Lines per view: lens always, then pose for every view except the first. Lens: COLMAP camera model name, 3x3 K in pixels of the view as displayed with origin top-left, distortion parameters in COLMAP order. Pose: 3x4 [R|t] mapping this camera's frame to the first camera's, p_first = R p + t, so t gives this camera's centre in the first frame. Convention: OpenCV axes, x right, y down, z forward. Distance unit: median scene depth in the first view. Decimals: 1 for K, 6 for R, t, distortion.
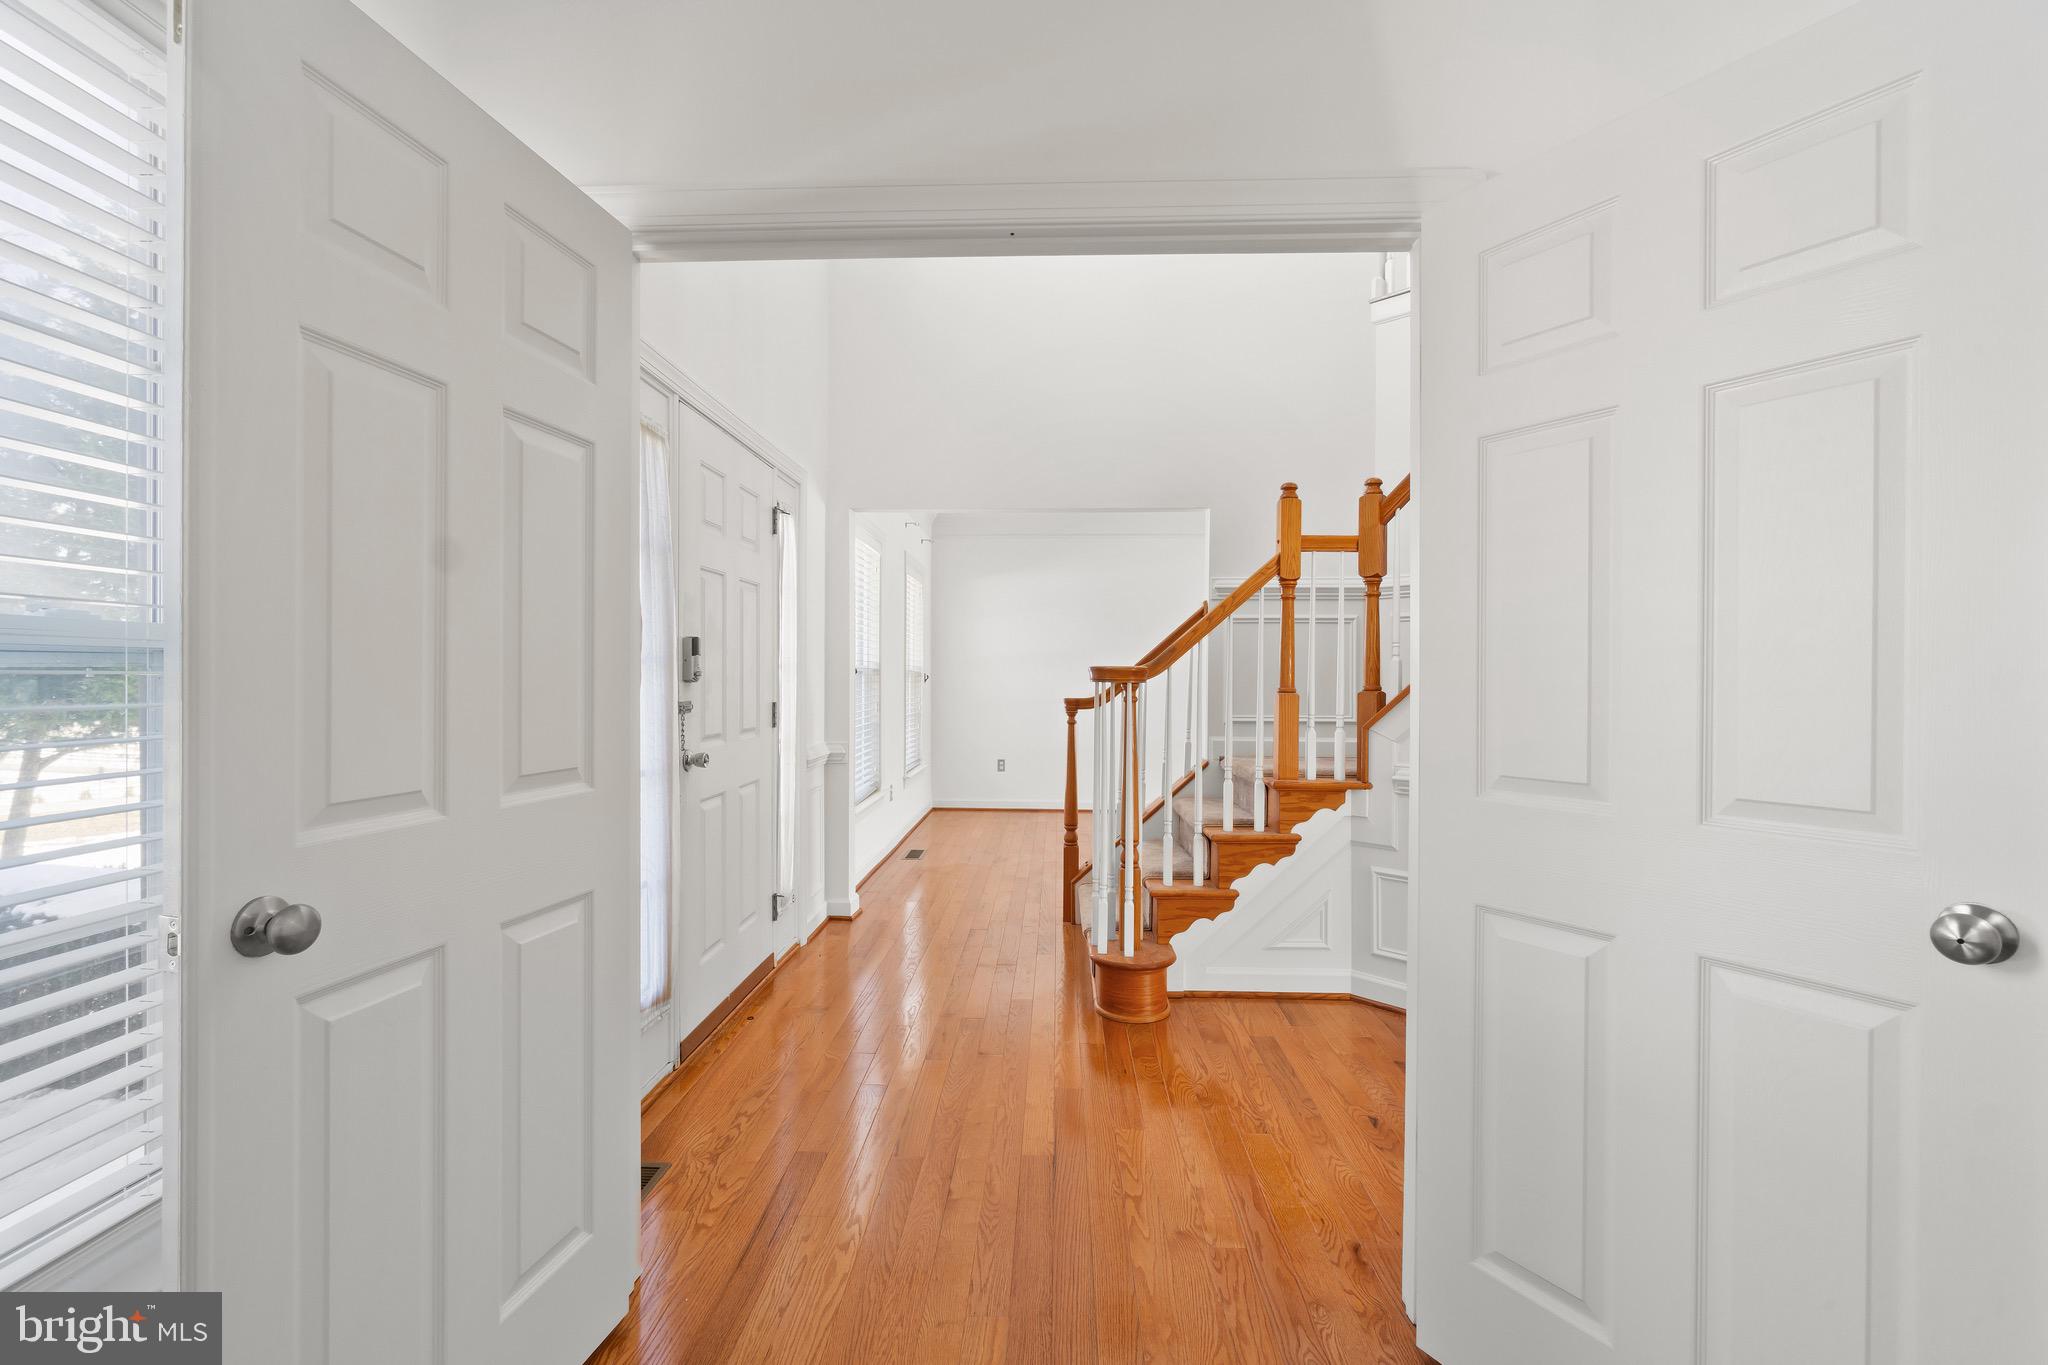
lens RADIAL K [[887.1, 0, 1010.2], [0, 887.1, 681.6], [0, 0, 1]] dist [-0.003883, 0.000402]
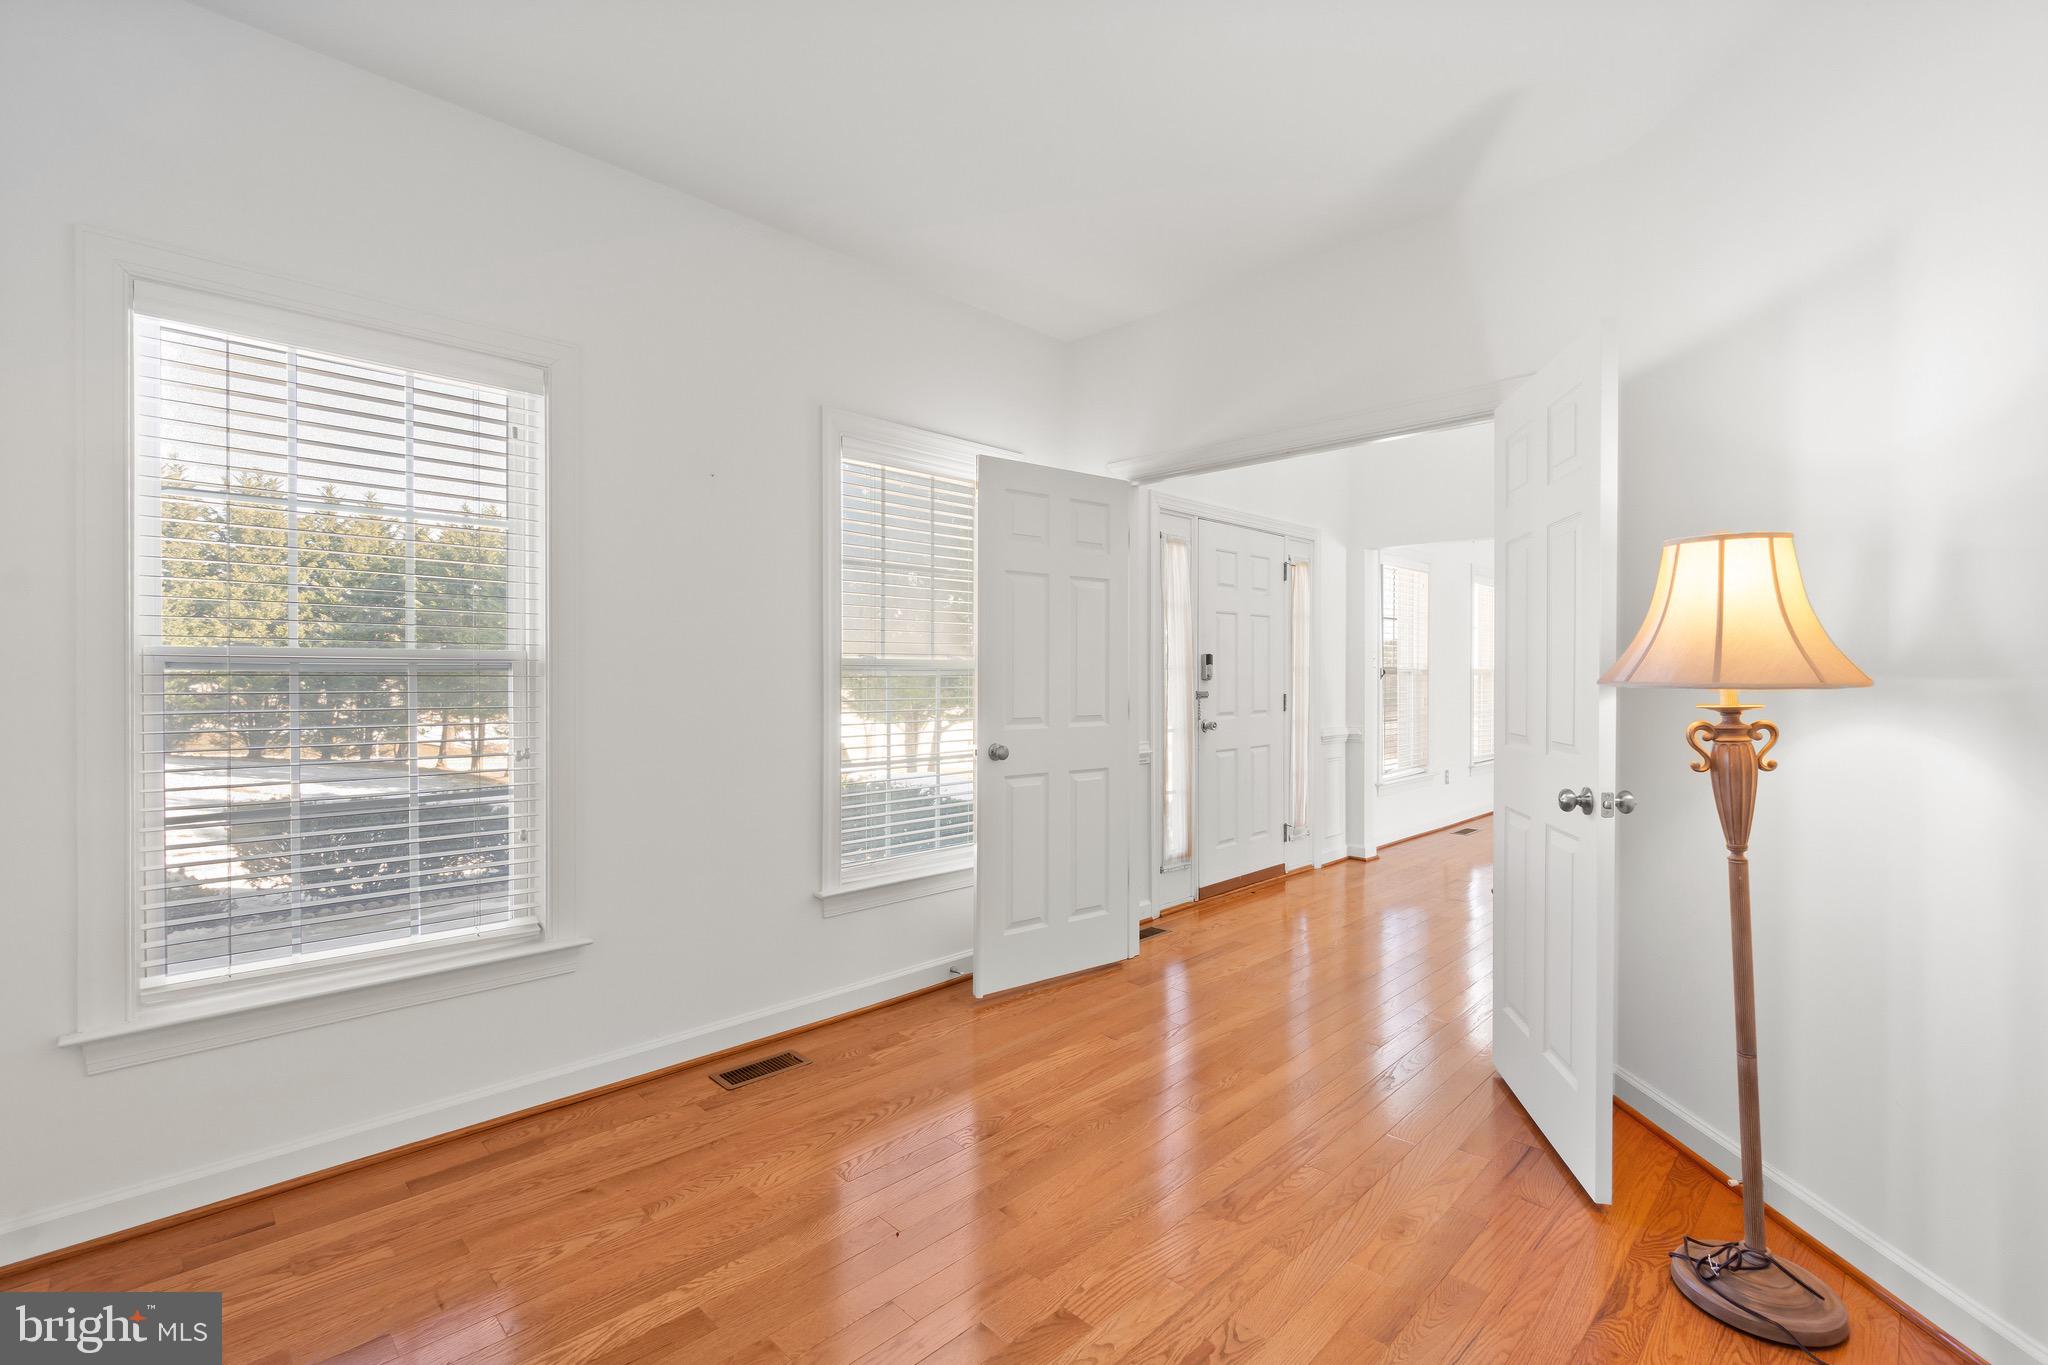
lens RADIAL K [[887.1, 0, 1031.6], [0, 887.1, 667.0], [0, 0, 1]] dist [-0.003883, 0.000402]
pose [[0.745423, -0.006669, -0.666558, 0.540335], [-0.002954, 0.999907, -0.013308, -0.001120], [0.666585, 0.011889, 0.745334, -0.512994]]
